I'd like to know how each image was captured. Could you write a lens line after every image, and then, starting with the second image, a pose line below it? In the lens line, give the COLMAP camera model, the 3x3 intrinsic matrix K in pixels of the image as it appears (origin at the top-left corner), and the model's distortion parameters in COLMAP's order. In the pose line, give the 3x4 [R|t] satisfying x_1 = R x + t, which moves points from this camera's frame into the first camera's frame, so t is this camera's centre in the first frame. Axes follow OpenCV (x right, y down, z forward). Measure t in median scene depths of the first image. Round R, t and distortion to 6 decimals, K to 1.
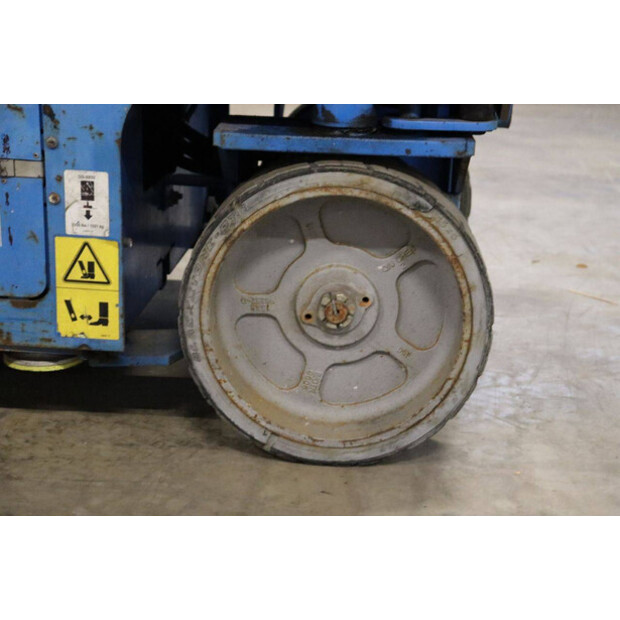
lens RADIAL K [[1186.5, 0, 309.5], [0, 1186.5, 309.5], [0, 0, 1]] dist [0.275254, 0.000000]
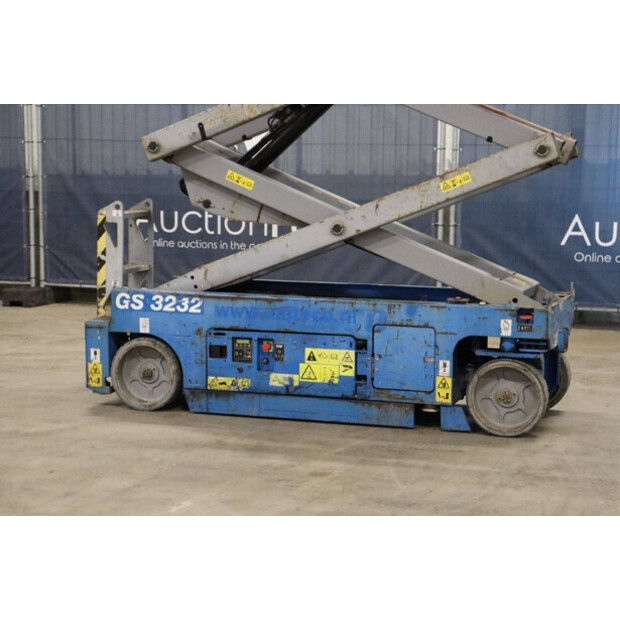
lens RADIAL K [[1473.0, 0, 316.1], [0, 1473.0, 306.6], [0, 0, 1]] dist [0.398940, 0.000000]
pose [[0.973867, 0.004869, -0.227065, 0.529199], [-0.046923, 0.982513, -0.180183, 0.629095], [0.222218, 0.186129, 0.957066, -3.934309]]
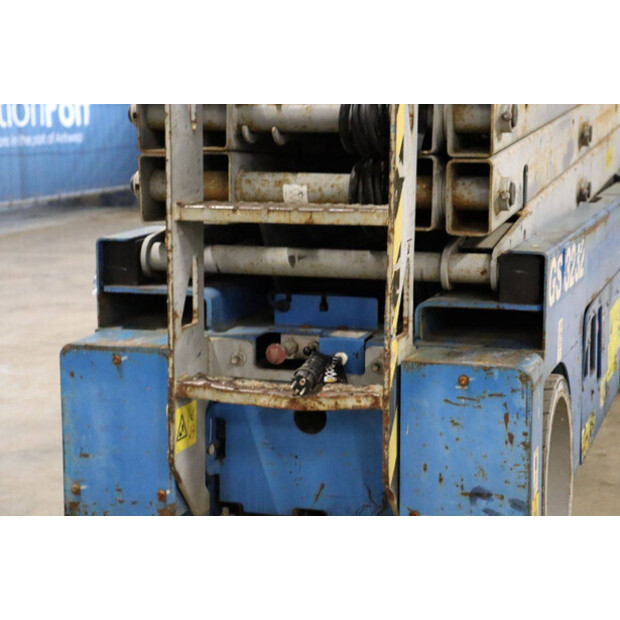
lens RADIAL K [[1473.0, 0, 318.9], [0, 1473.0, 303.3], [0, 0, 1]] dist [0.398940, 0.000000]
pose [[0.212676, -0.174524, 0.961411, -3.127052], [0.288293, 0.951327, 0.108920, -0.569837], [-0.933625, 0.254003, 0.252638, 0.834792]]
